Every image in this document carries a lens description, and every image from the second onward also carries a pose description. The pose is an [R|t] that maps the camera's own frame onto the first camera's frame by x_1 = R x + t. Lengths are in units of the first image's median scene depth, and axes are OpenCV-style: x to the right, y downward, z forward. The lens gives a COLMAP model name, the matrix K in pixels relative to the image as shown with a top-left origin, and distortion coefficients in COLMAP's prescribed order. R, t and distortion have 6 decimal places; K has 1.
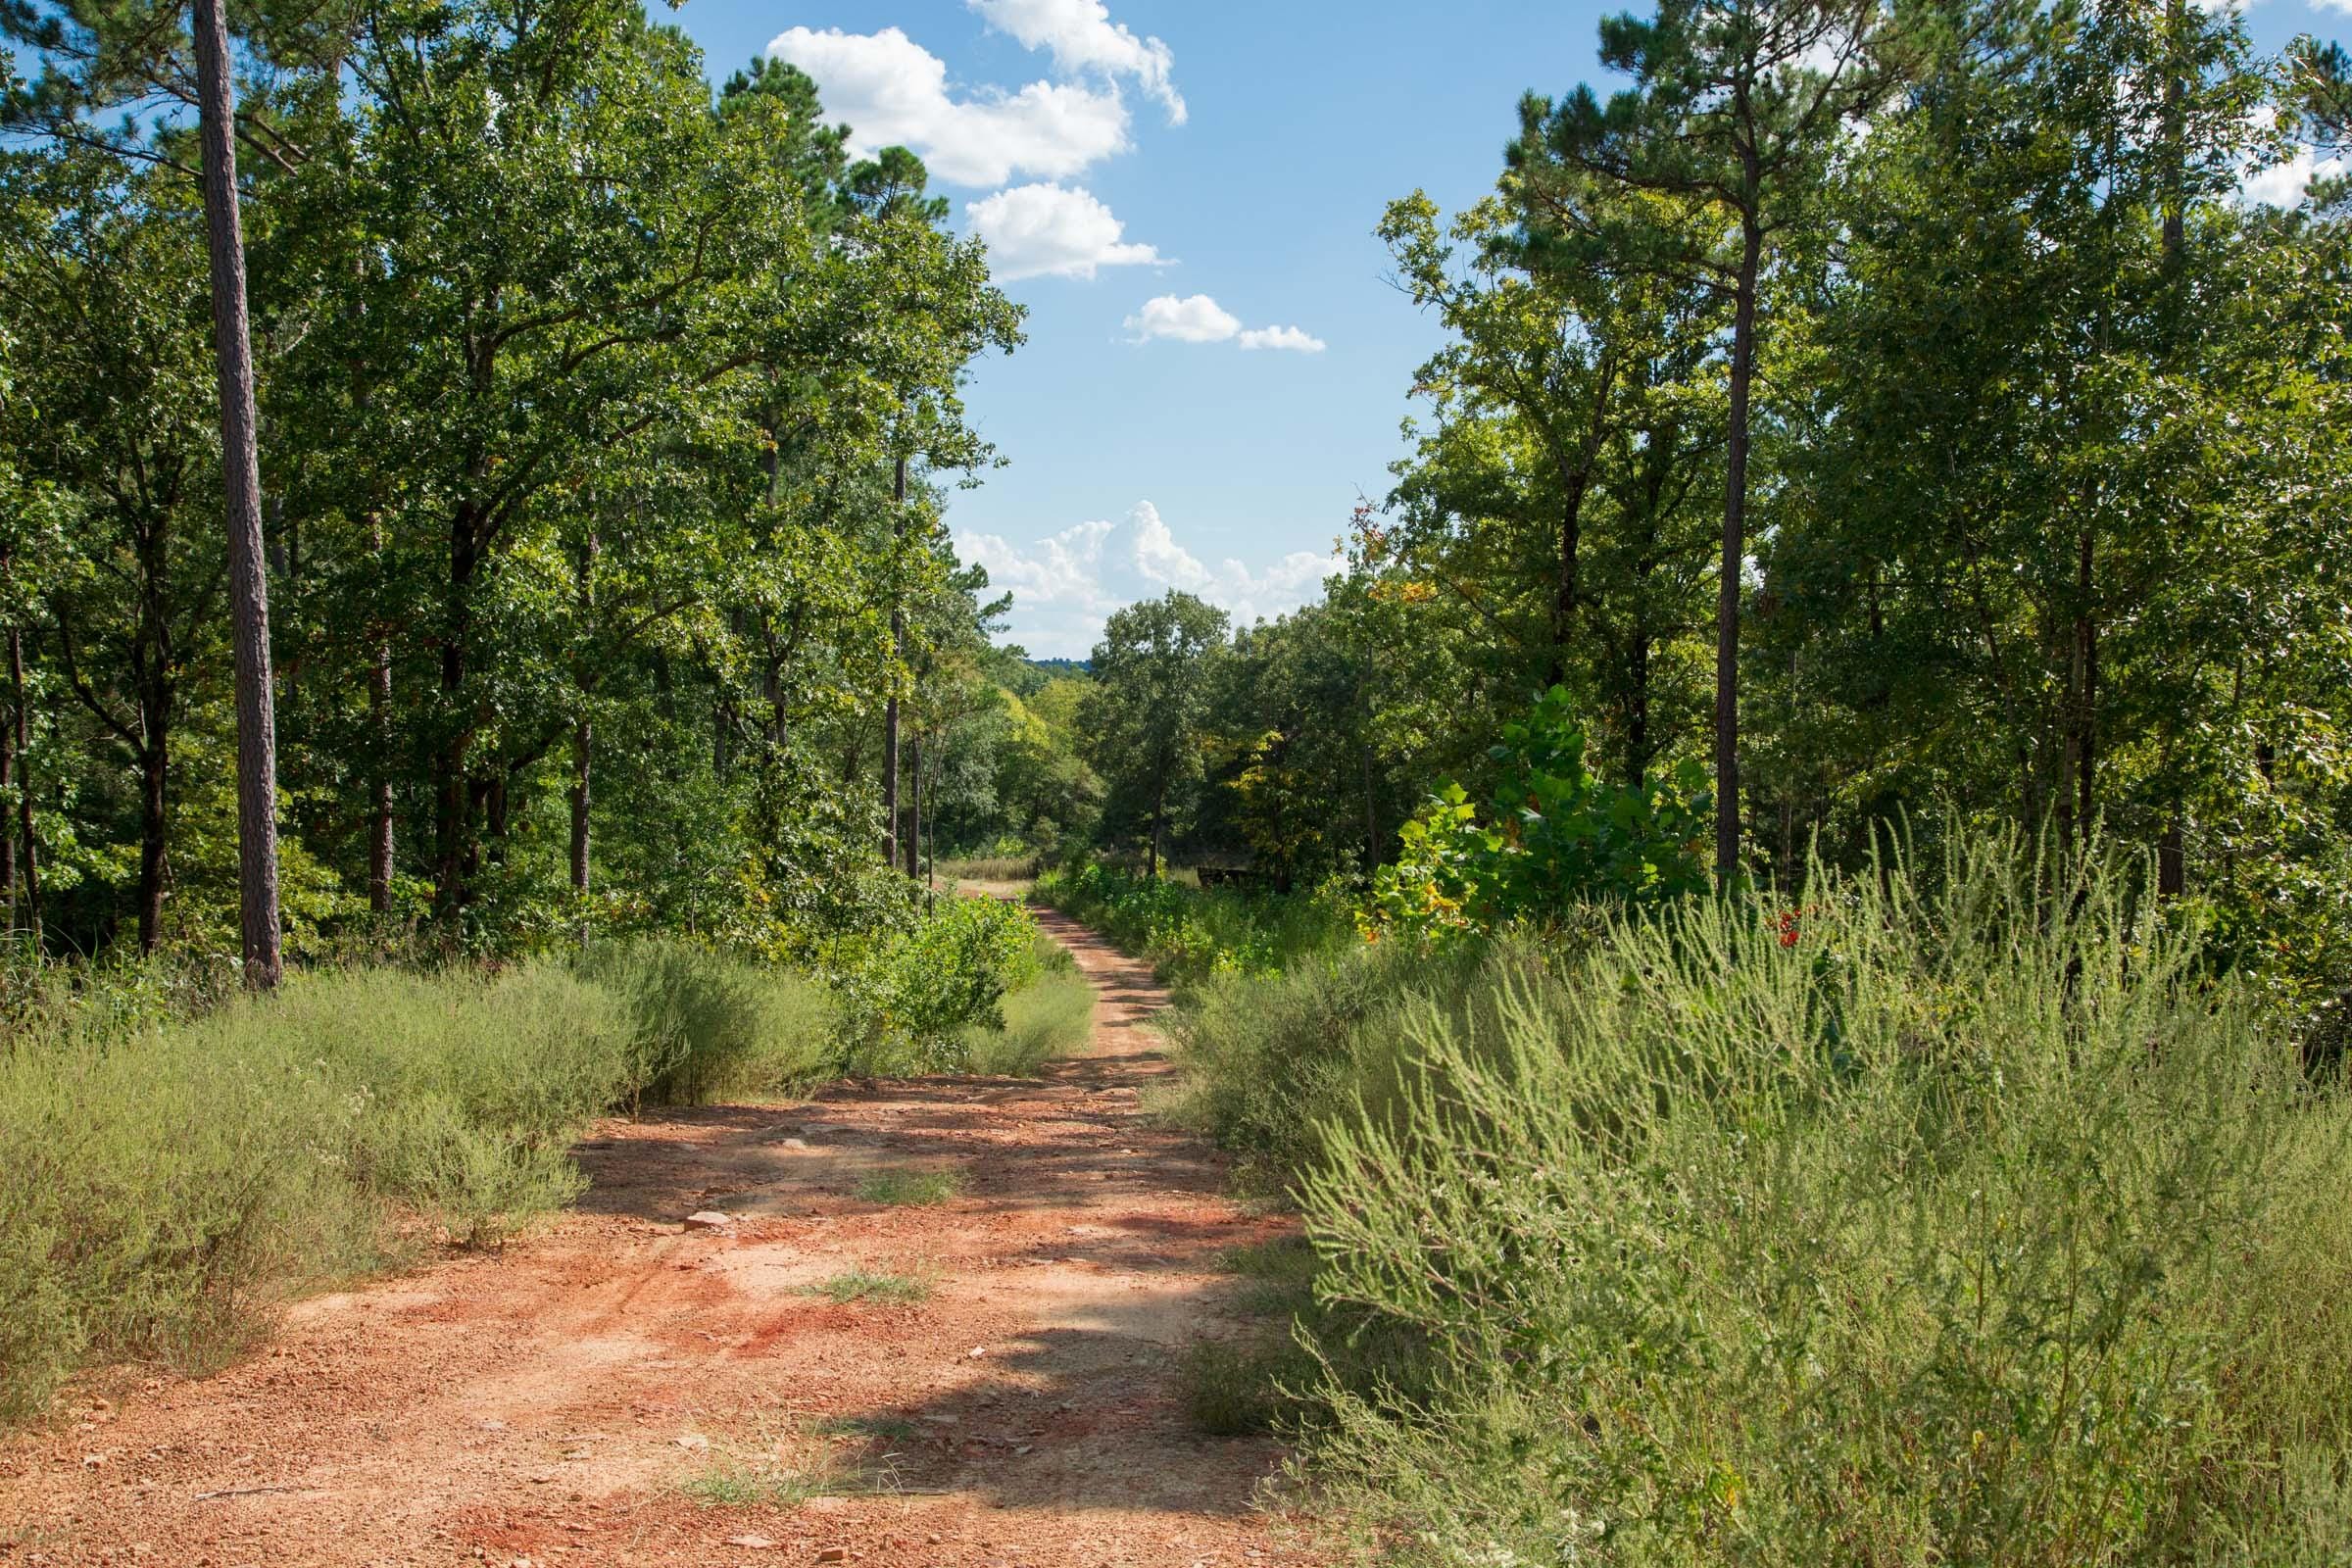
lens RADIAL K [[1881.8, 0, 1148.2], [0, 1881.8, 771.1], [0, 0, 1]] dist [-0.085305, 0.116025]
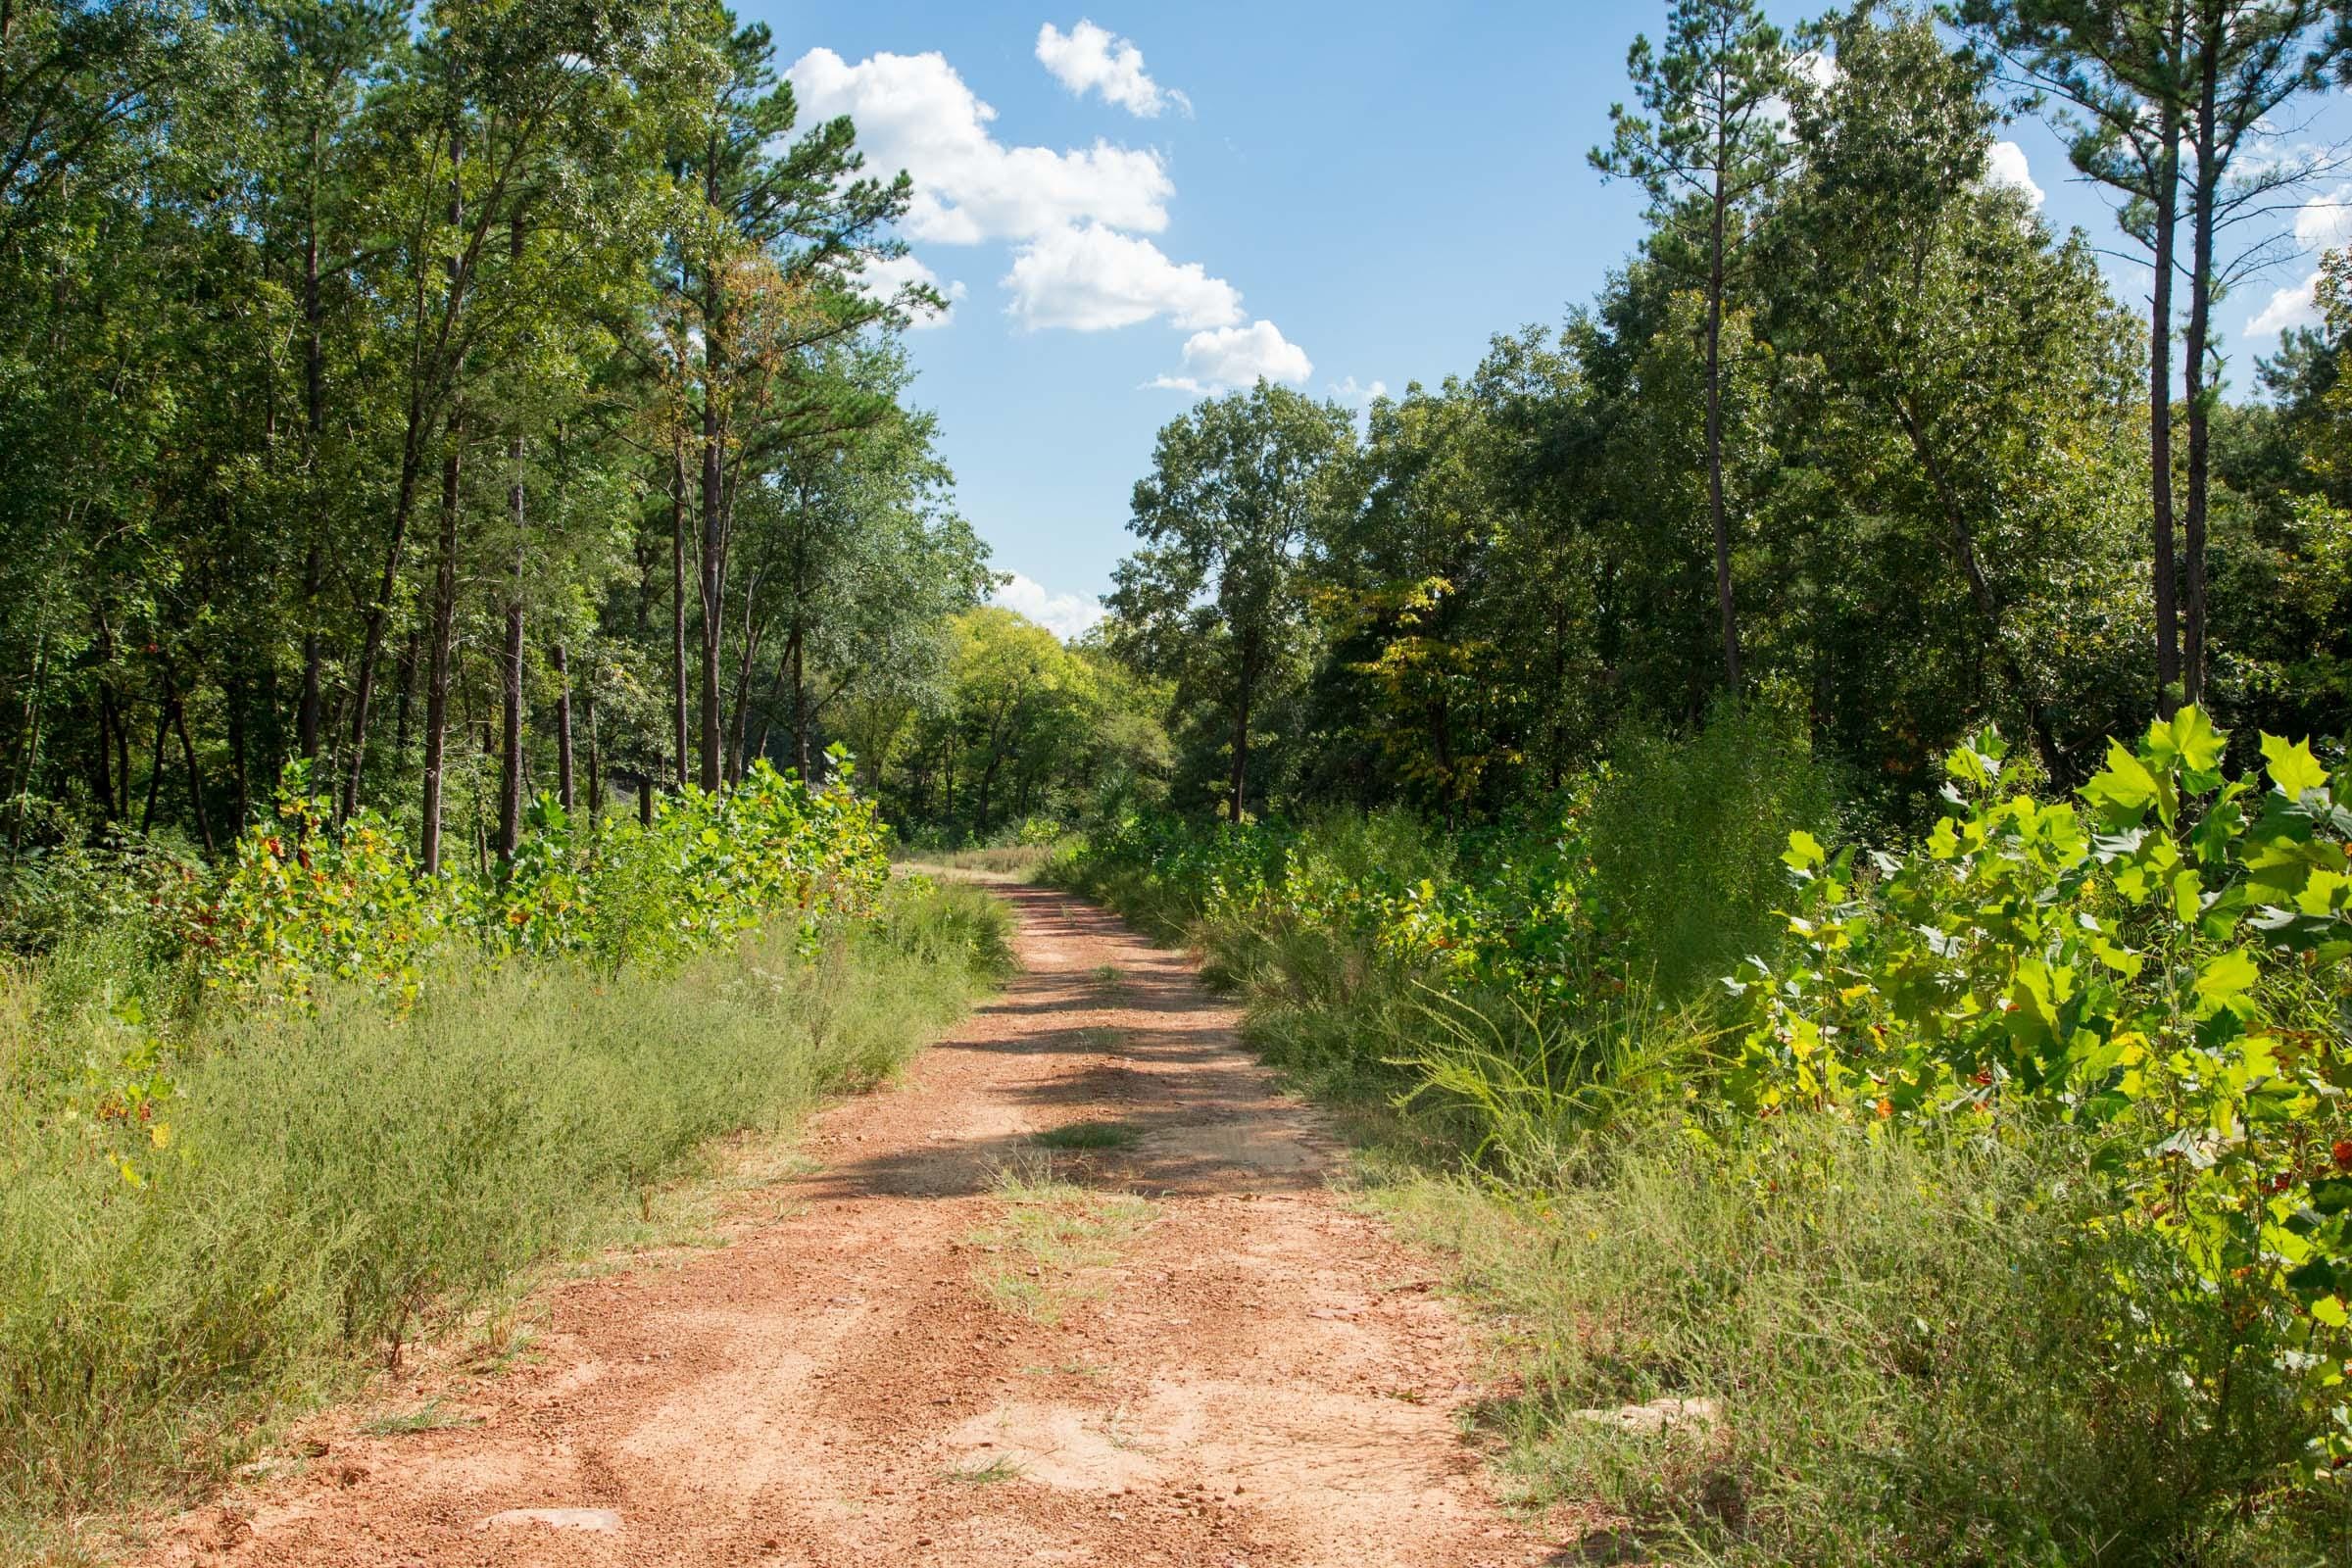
lens RADIAL K [[1881.8, 0, 1148.2], [0, 1881.8, 771.1], [0, 0, 1]] dist [-0.085305, 0.116025]
pose [[0.998589, -0.010206, -0.052121, 0.007189], [0.008944, 0.999663, -0.024389, 0.051290], [0.052352, 0.023888, 0.998343, 0.418455]]
